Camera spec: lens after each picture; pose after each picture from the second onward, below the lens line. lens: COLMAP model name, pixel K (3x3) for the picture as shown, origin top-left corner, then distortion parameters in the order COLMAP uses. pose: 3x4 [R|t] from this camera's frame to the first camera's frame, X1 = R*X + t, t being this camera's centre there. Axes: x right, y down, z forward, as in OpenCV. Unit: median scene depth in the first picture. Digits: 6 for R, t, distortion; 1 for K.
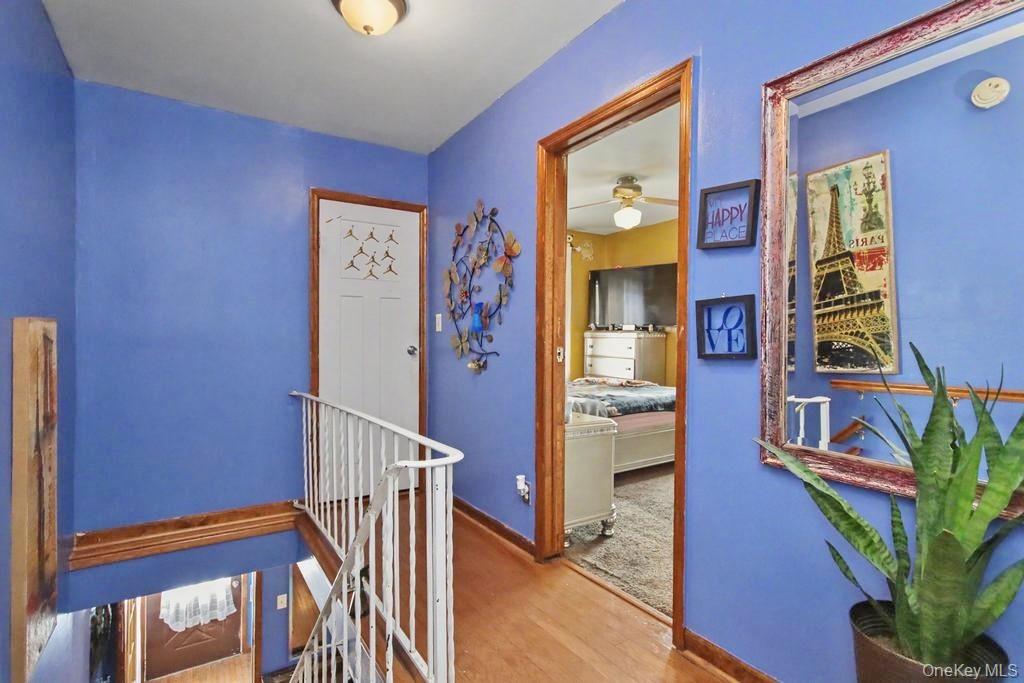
lens RADIAL K [[499.9, 0, 509.0], [0, 499.9, 342.4], [0, 0, 1]] dist [0.001319, 0.000263]
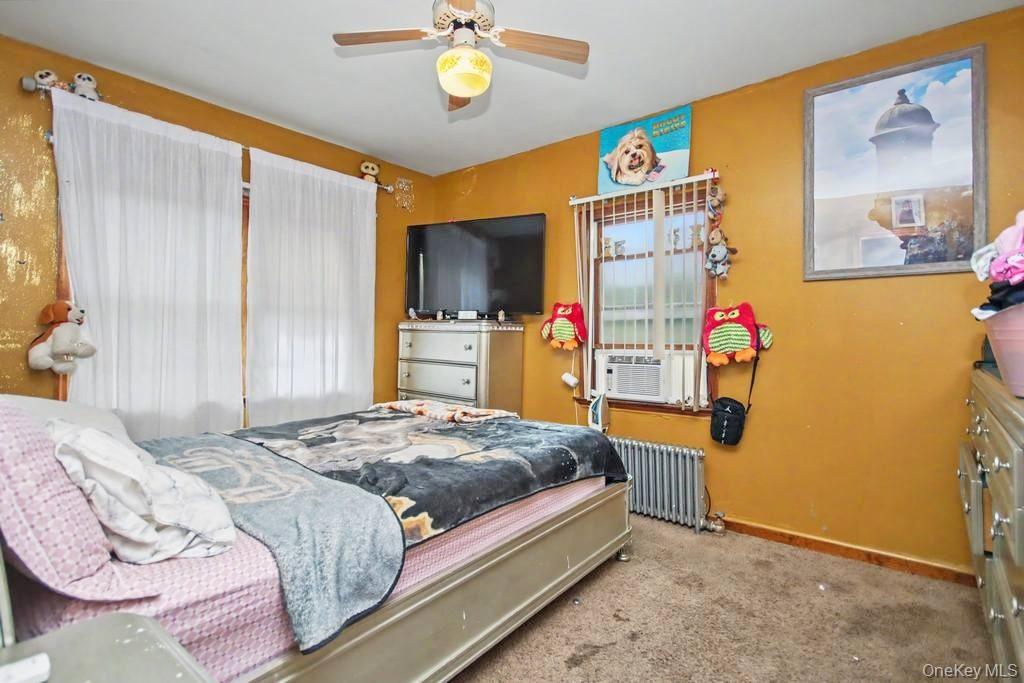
lens RADIAL K [[499.9, 0, 511.7], [0, 499.9, 335.5], [0, 0, 1]] dist [0.001319, 0.000263]
pose [[0.950700, 0.001352, 0.310111, 0.093792], [-0.000816, 0.999998, -0.001856, -0.002787], [-0.310112, 0.001512, 0.950699, 0.371734]]
